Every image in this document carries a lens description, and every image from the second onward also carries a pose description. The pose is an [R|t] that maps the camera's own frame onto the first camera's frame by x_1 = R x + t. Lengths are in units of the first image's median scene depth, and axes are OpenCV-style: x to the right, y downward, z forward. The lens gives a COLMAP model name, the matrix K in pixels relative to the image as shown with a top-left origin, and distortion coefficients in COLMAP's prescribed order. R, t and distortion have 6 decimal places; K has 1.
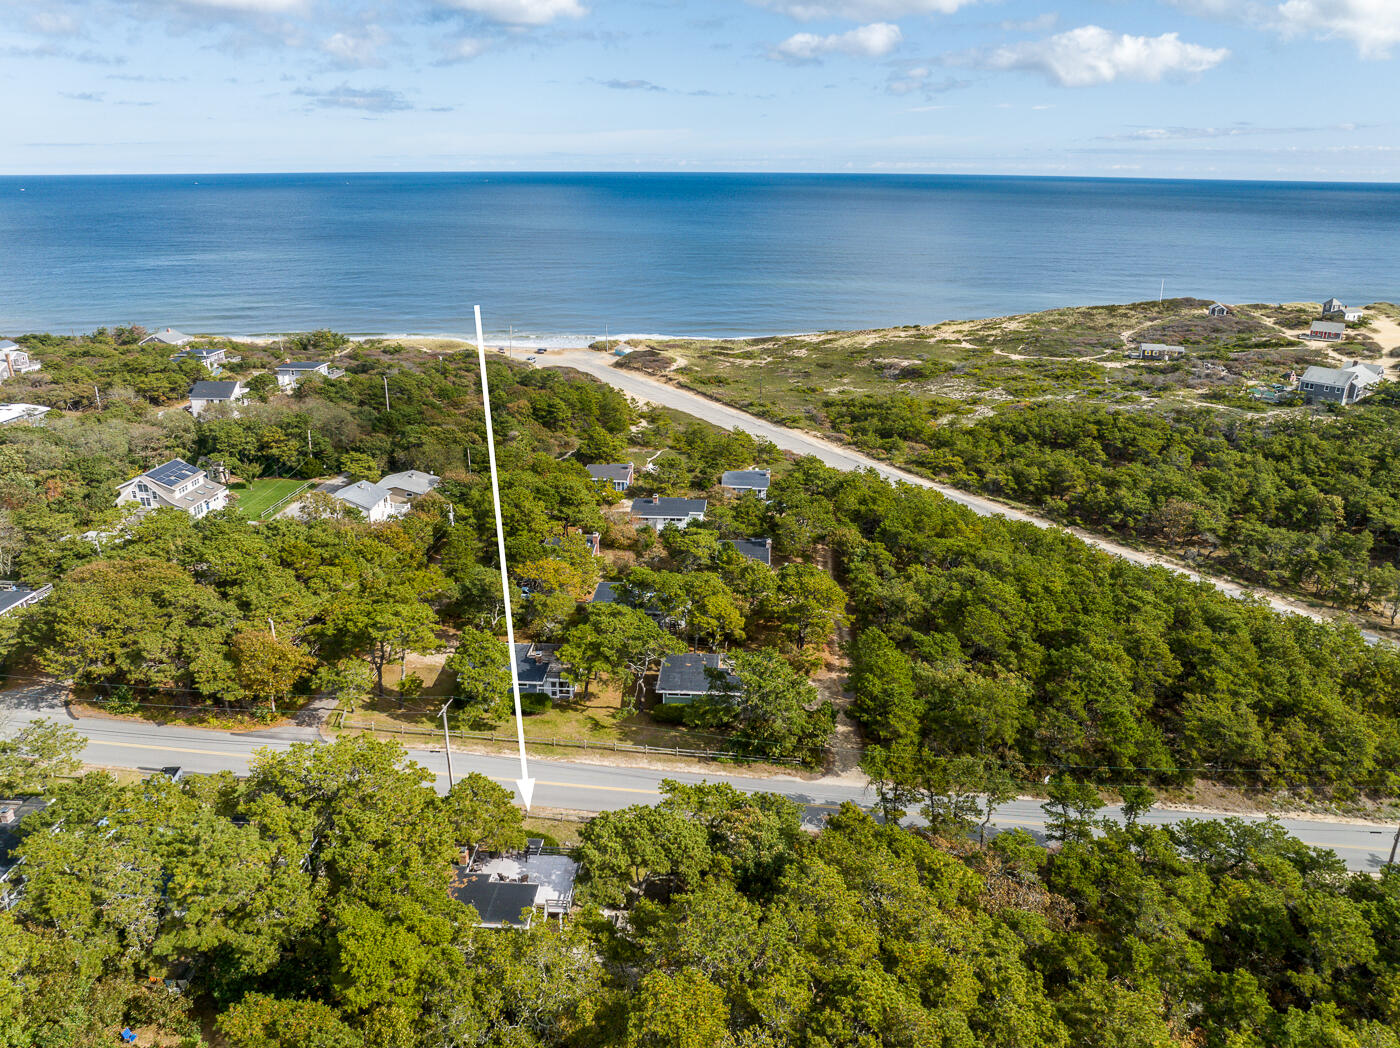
lens RADIAL K [[970.6, 0, 701.8], [0, 970.6, 522.5], [0, 0, 1]] dist [-0.043836, 0.022721]
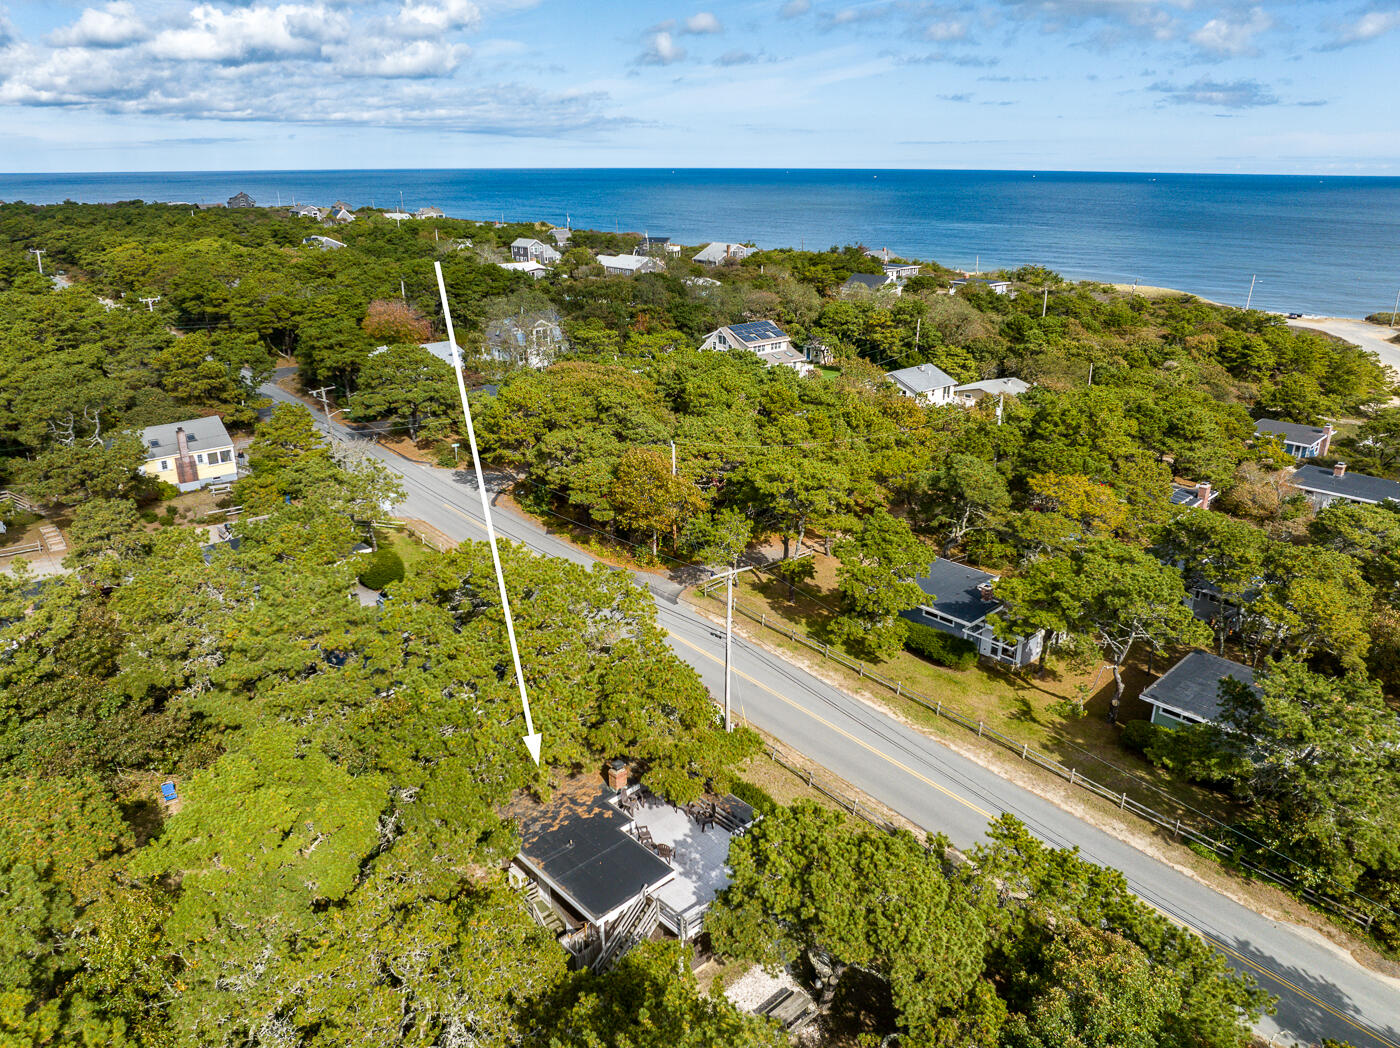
lens RADIAL K [[970.6, 0, 711.9], [0, 970.6, 570.7], [0, 0, 1]] dist [-0.043836, 0.022721]
pose [[0.726606, 0.264394, -0.634145, 0.111758], [-0.233906, 0.963048, 0.133513, 0.083868], [0.646013, 0.051318, 0.761600, 0.387795]]
